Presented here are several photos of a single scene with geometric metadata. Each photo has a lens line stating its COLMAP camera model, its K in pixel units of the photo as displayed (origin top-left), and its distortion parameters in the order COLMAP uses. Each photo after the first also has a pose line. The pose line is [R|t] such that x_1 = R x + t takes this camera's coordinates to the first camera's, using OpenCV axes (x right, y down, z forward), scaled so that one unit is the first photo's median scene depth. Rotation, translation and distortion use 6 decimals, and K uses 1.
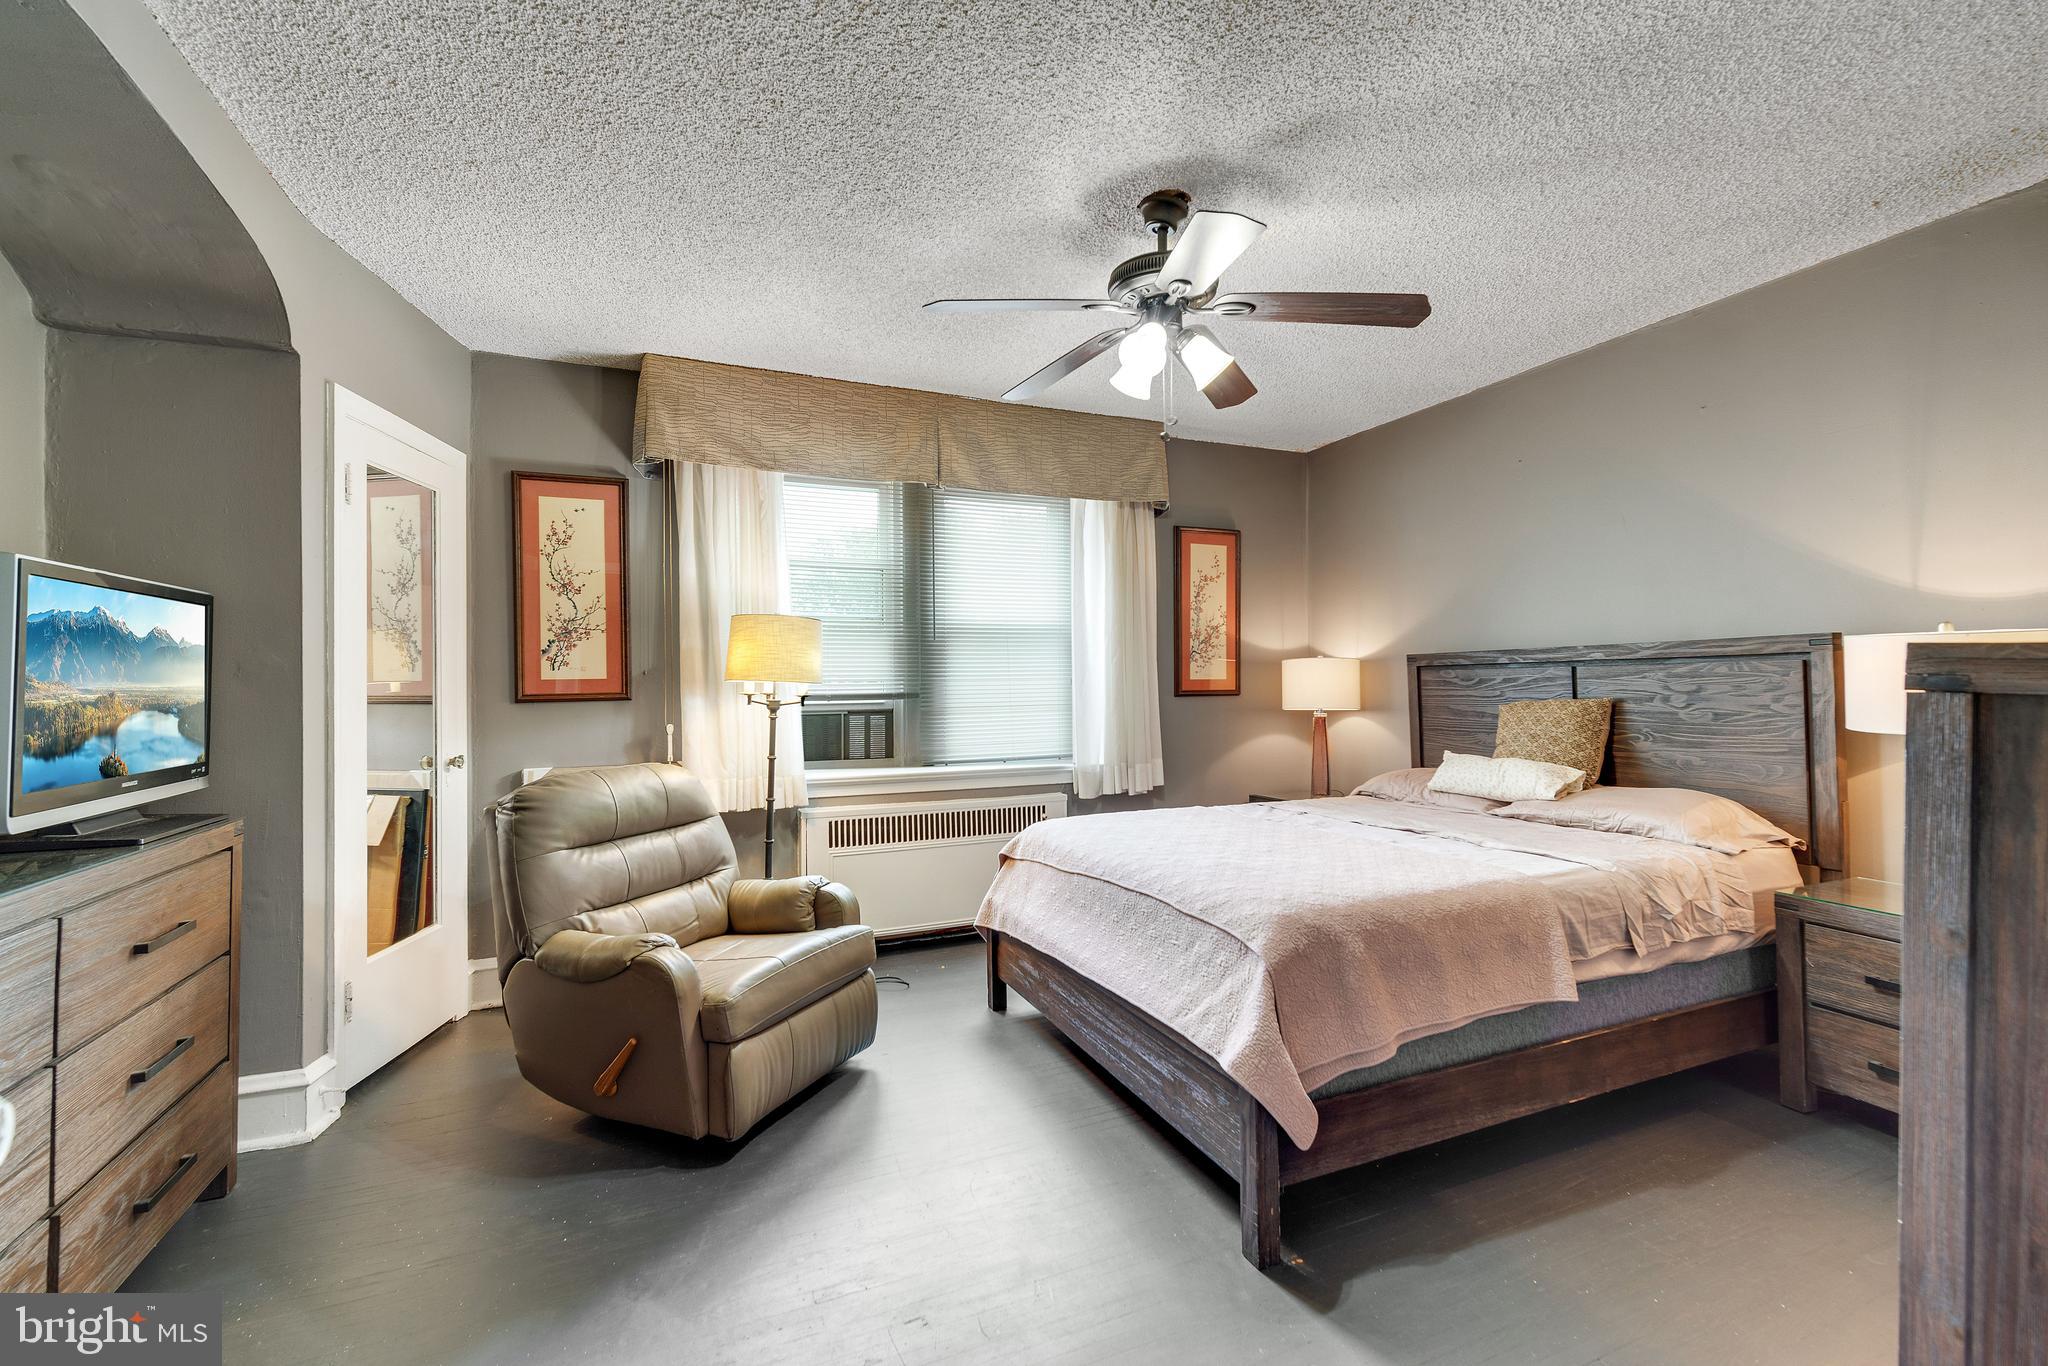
lens RADIAL K [[870.4, 0, 1022.8], [0, 870.4, 673.8], [0, 0, 1]] dist [0.002503, 0.000153]
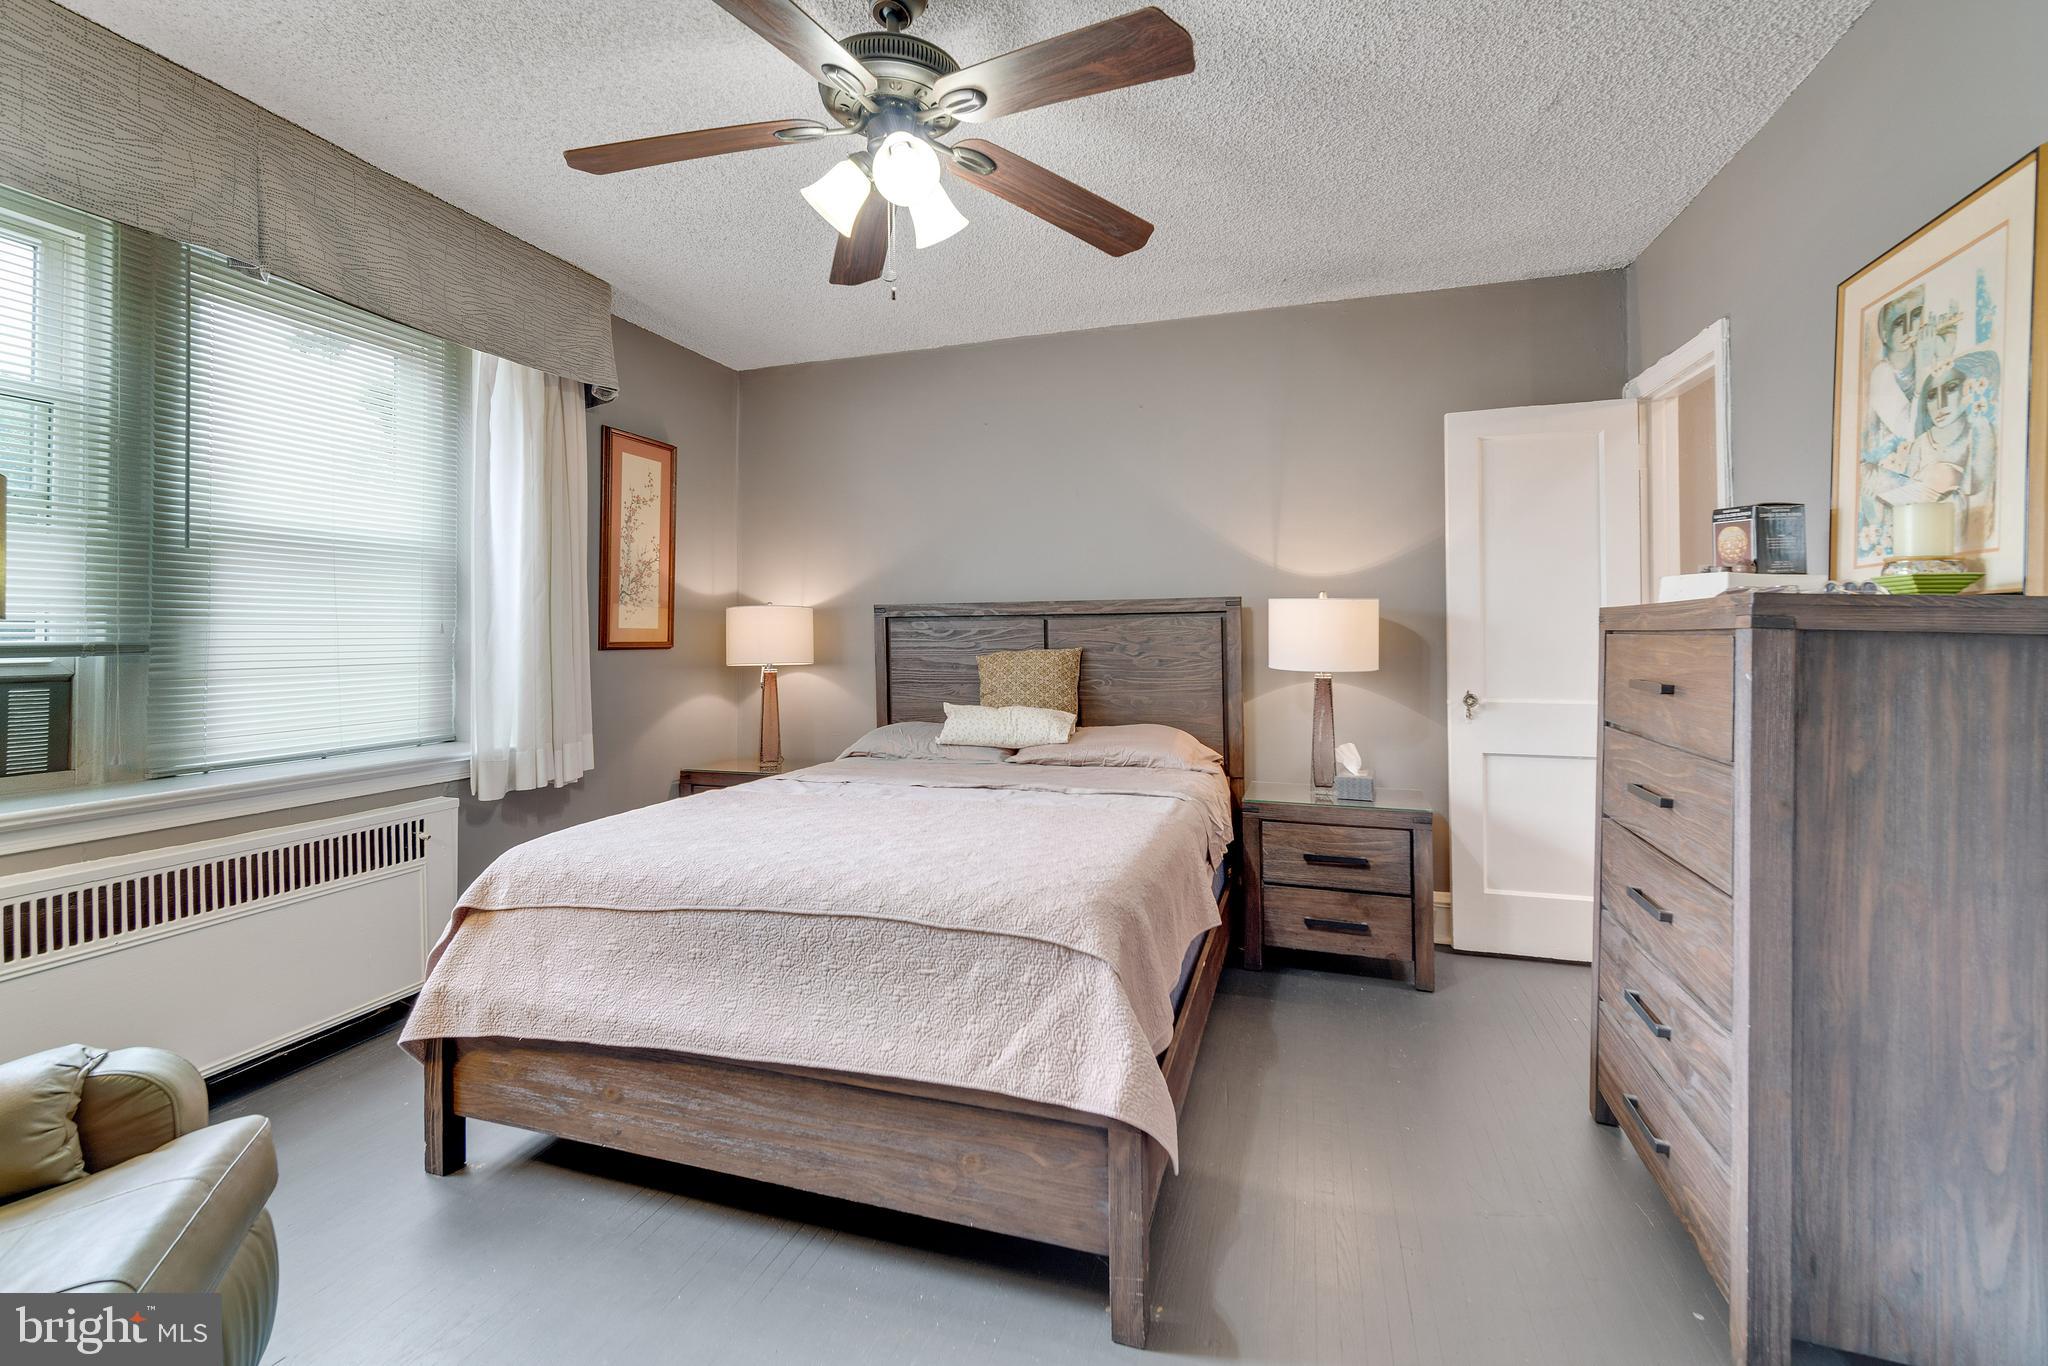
lens RADIAL K [[893.5, 0, 1025.0], [0, 893.5, 625.0], [0, 0, 1]] dist [0.003027, -0.000131]
pose [[0.654059, 0.018832, 0.756209, -0.213028], [-0.011888, 0.999823, -0.014616, 0.013795], [-0.756350, 0.000570, 0.654167, 0.263798]]
